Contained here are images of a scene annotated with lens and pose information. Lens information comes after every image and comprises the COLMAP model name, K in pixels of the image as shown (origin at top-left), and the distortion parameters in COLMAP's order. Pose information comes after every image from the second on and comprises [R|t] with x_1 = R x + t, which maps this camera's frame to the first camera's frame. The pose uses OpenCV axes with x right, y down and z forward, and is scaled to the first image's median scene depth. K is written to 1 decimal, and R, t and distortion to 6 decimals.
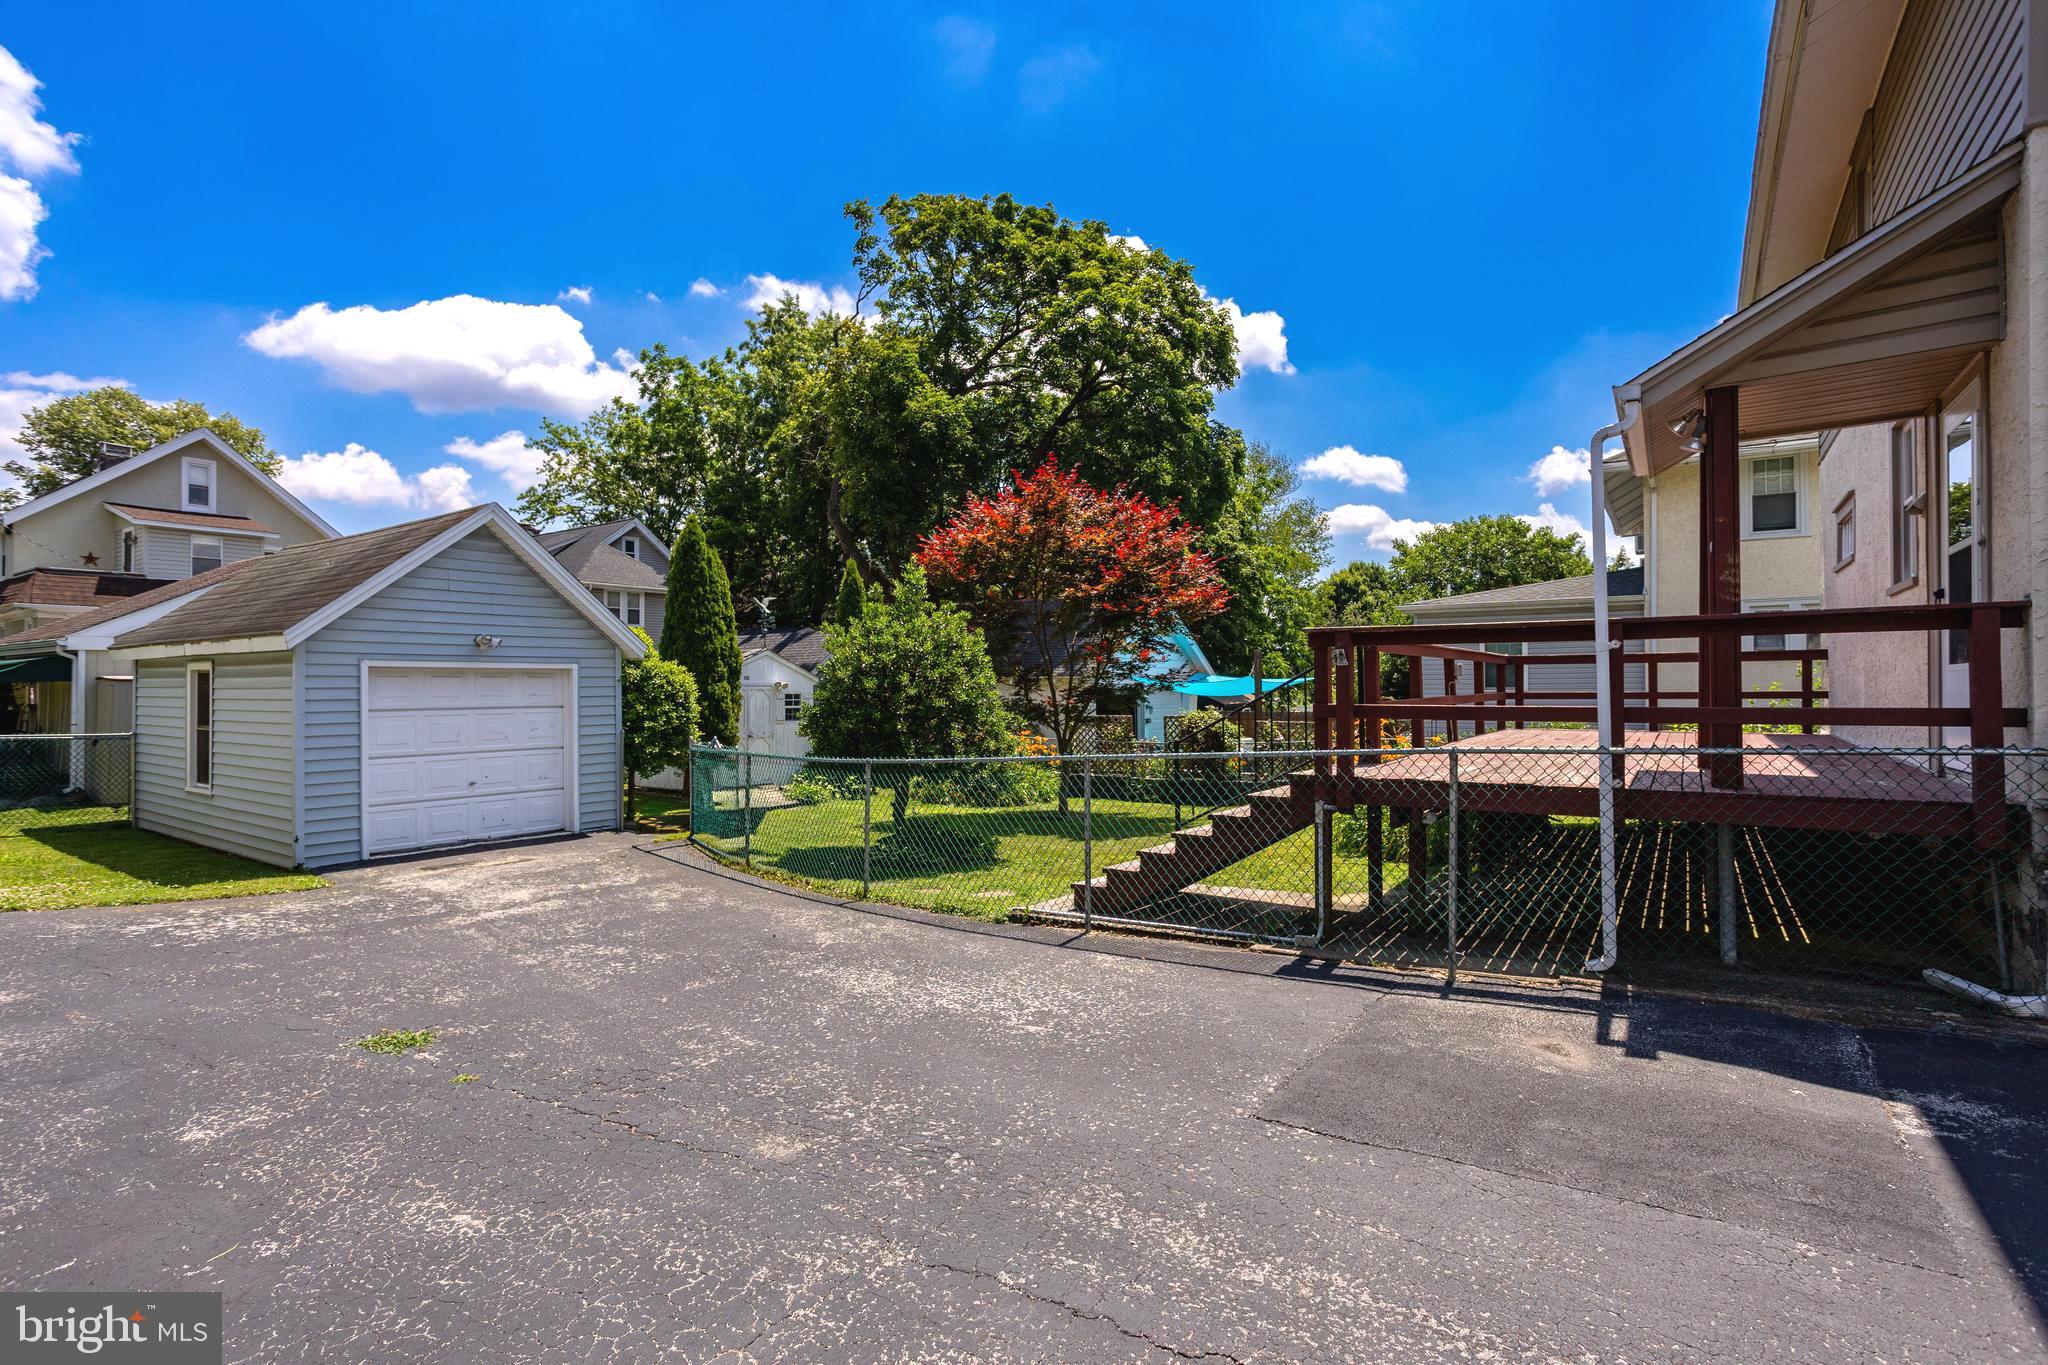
lens RADIAL K [[959.4, 0, 1019.9], [0, 959.4, 683.2], [0, 0, 1]] dist [0.000146, 0.000543]
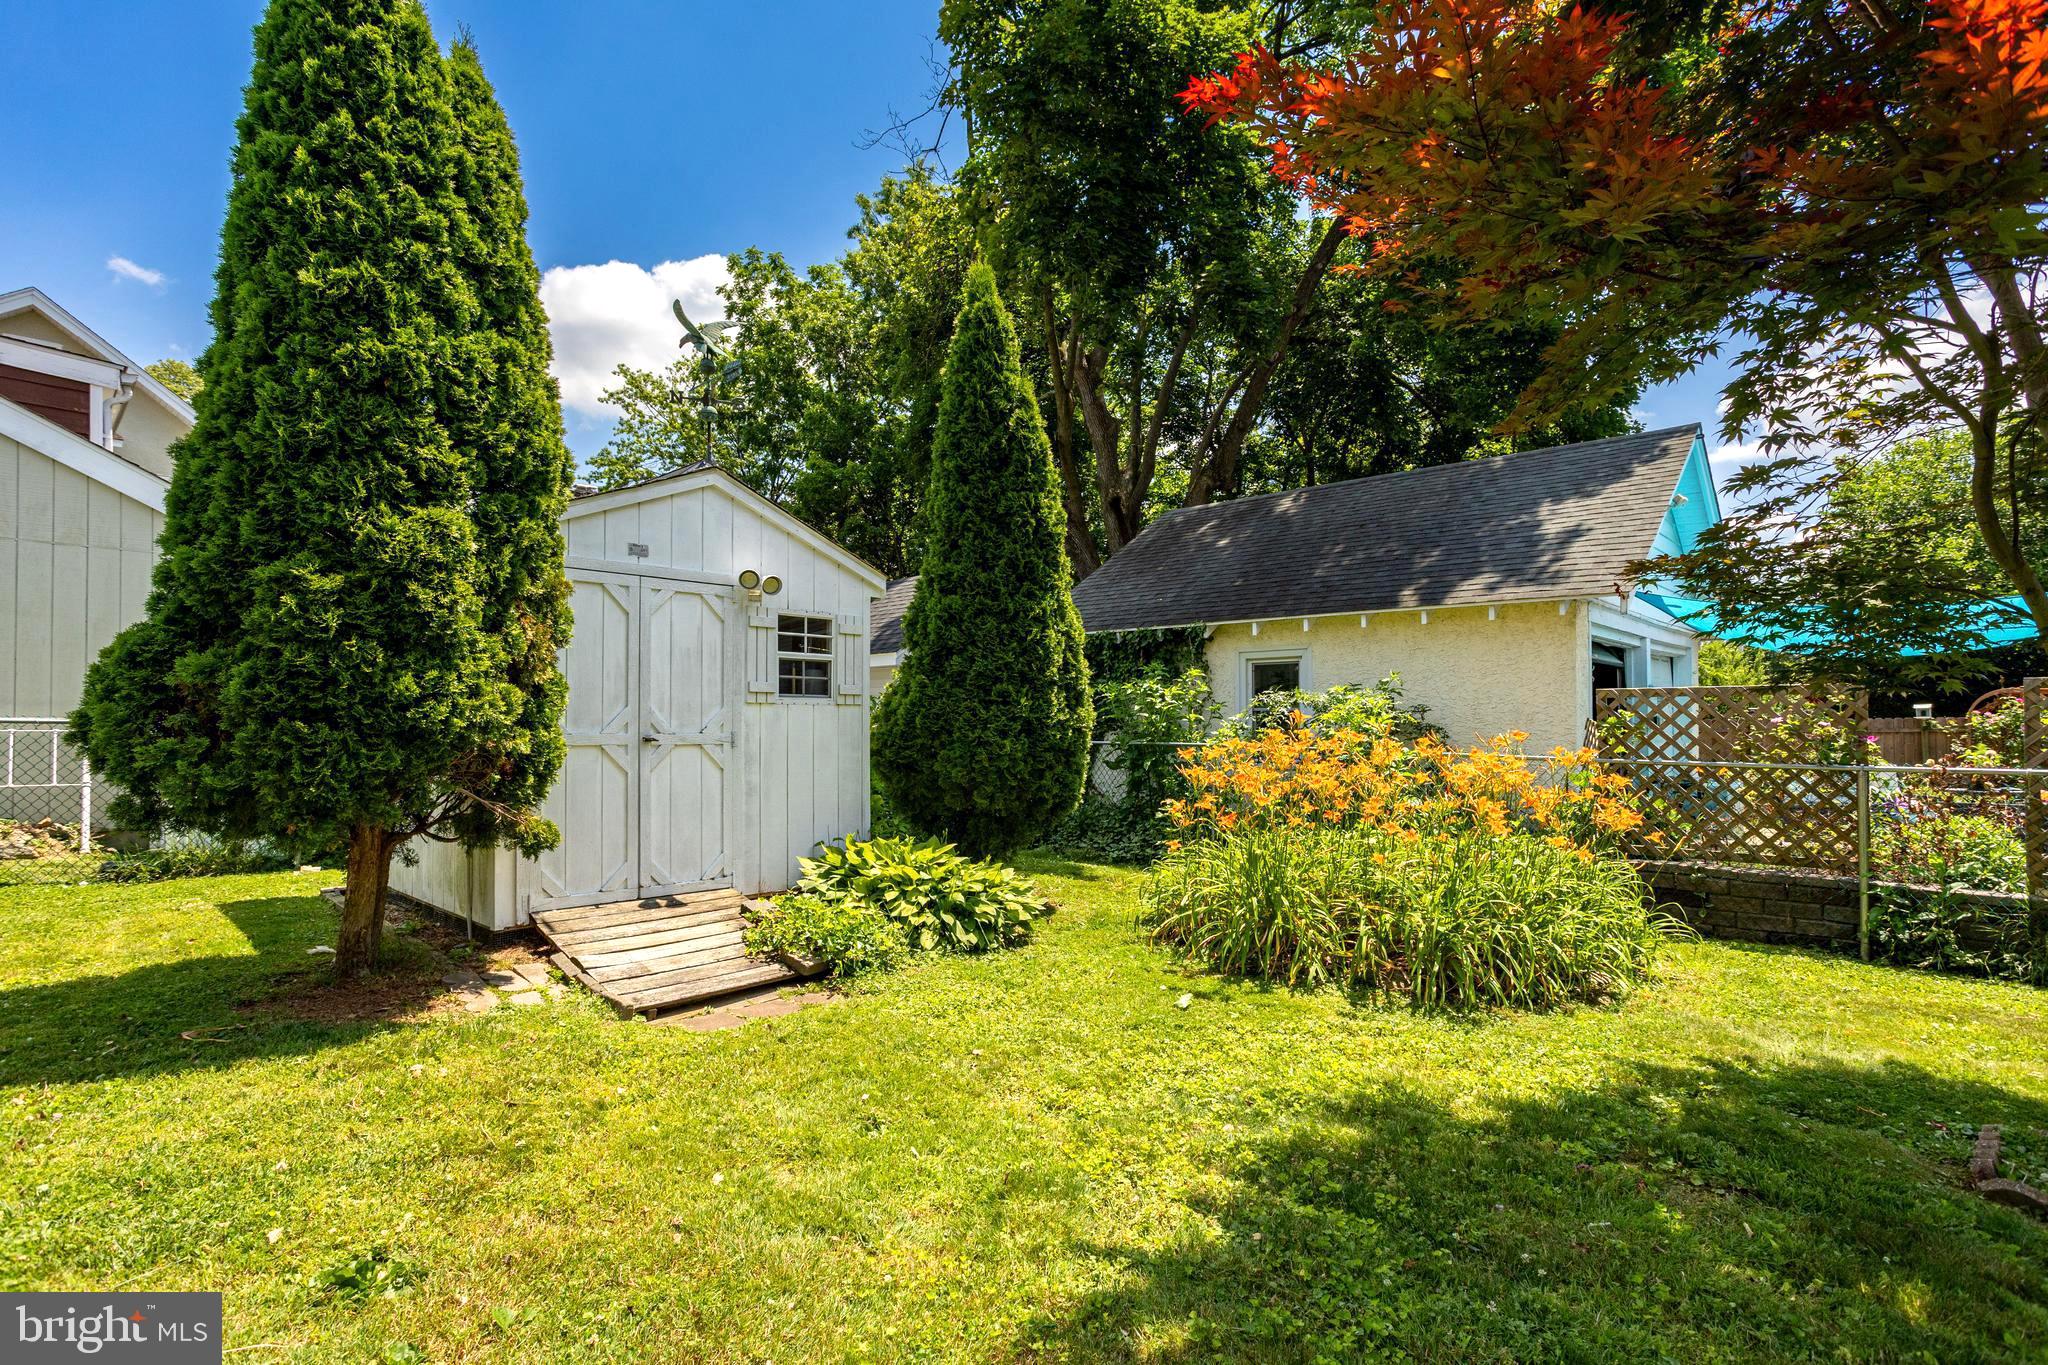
lens RADIAL K [[959.4, 0, 1025.8], [0, 959.4, 697.4], [0, 0, 1]] dist [0.000146, 0.000543]
pose [[0.988369, -0.006588, -0.151931, -0.059656], [0.003717, 0.999809, -0.019176, 0.024739], [0.152029, 0.018389, 0.988205, 0.369297]]
